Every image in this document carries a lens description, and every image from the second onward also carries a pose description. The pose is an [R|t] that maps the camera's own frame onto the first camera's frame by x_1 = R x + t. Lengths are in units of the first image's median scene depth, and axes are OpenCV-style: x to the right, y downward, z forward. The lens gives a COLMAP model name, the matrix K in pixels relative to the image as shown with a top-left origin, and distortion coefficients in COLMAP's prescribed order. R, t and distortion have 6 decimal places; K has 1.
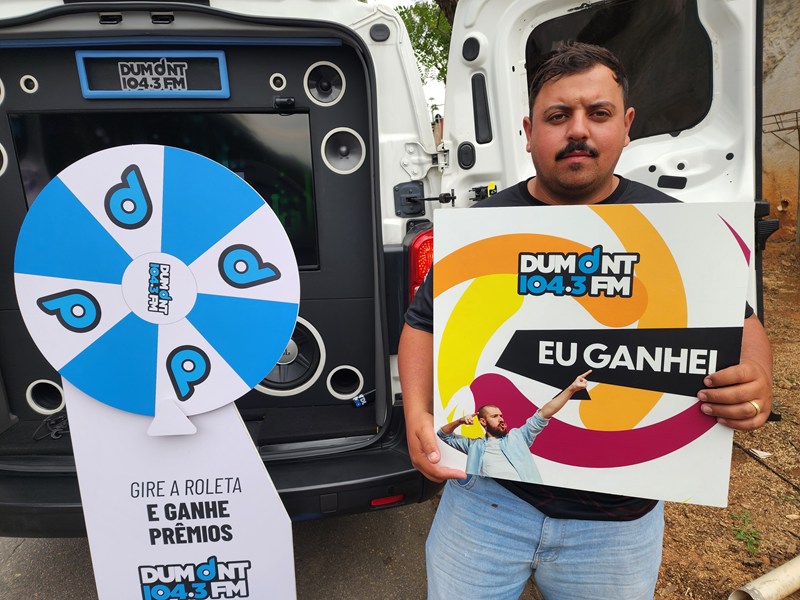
lens RADIAL K [[558.2, 0, 397.8], [0, 558.2, 313.1], [0, 0, 1]] dist [0.057391, -0.053938]
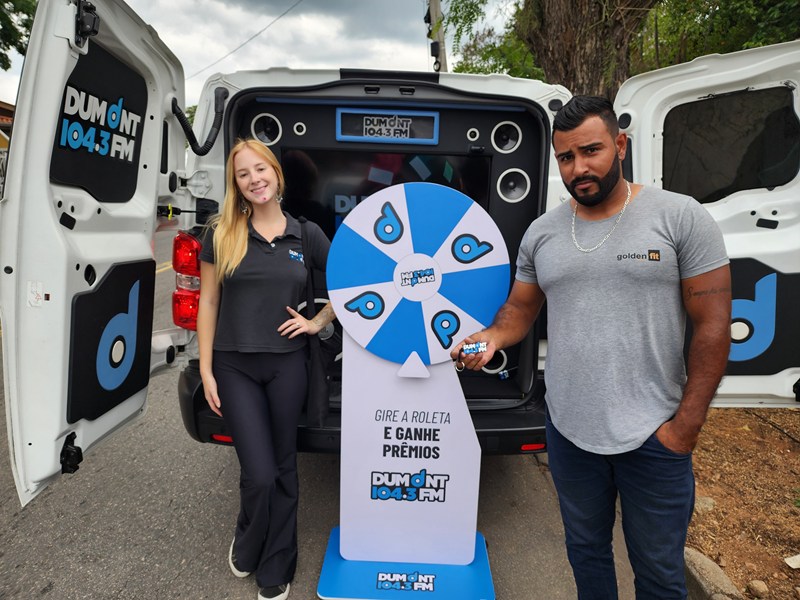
lens RADIAL K [[558.2, 0, 404.9], [0, 558.2, 301.6], [0, 0, 1]] dist [0.057391, -0.053938]
pose [[0.997109, 0.063332, -0.041989, -0.324922], [-0.064810, 0.997289, -0.034842, 0.061301], [0.039668, 0.037463, 0.998510, -0.398871]]
